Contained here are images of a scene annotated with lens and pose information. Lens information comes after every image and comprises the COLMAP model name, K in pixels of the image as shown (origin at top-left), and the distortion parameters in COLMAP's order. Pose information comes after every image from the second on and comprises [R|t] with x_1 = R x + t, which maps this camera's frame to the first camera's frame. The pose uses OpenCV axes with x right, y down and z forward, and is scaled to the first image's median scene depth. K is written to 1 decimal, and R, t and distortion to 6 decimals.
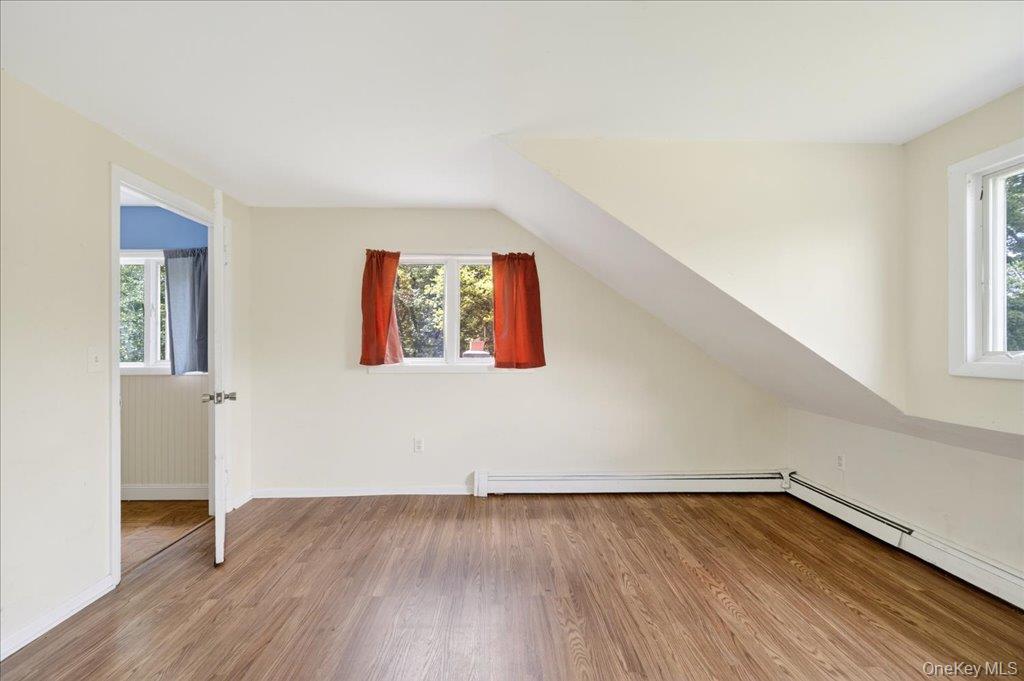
lens RADIAL K [[419.0, 0, 518.0], [0, 419.0, 341.6], [0, 0, 1]] dist [-0.000381, 0.000013]
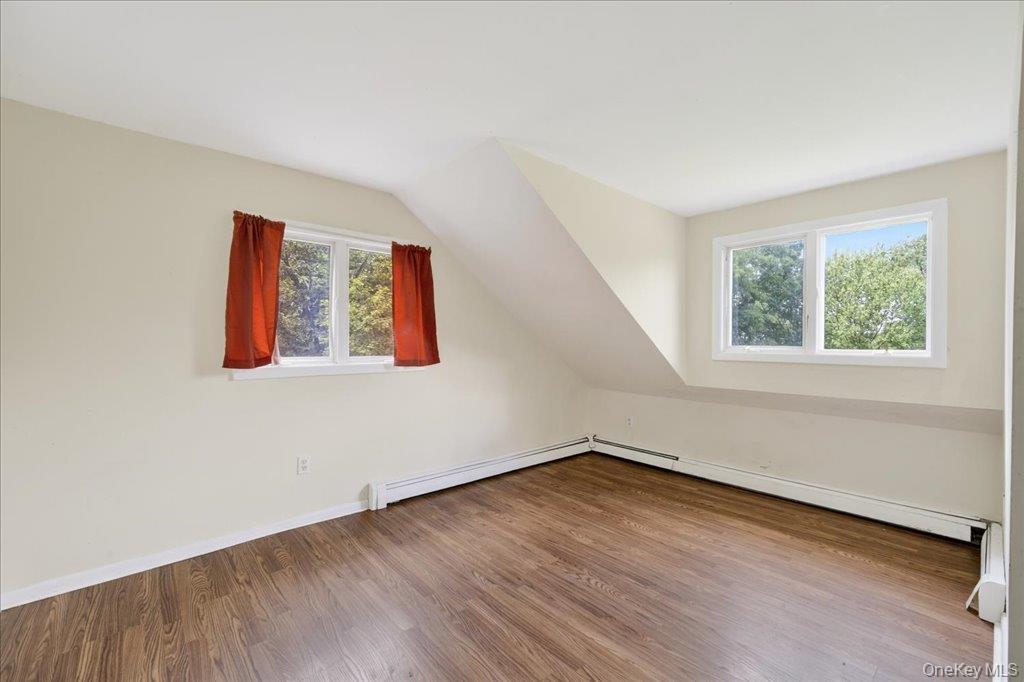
lens RADIAL K [[419.0, 0, 518.0], [0, 419.0, 342.1], [0, 0, 1]] dist [-0.000381, 0.000013]
pose [[0.773215, 0.001136, 0.634143, -0.445359], [-0.006444, 0.999961, 0.006065, 0.001298], [-0.634111, -0.008776, 0.773192, 0.115700]]
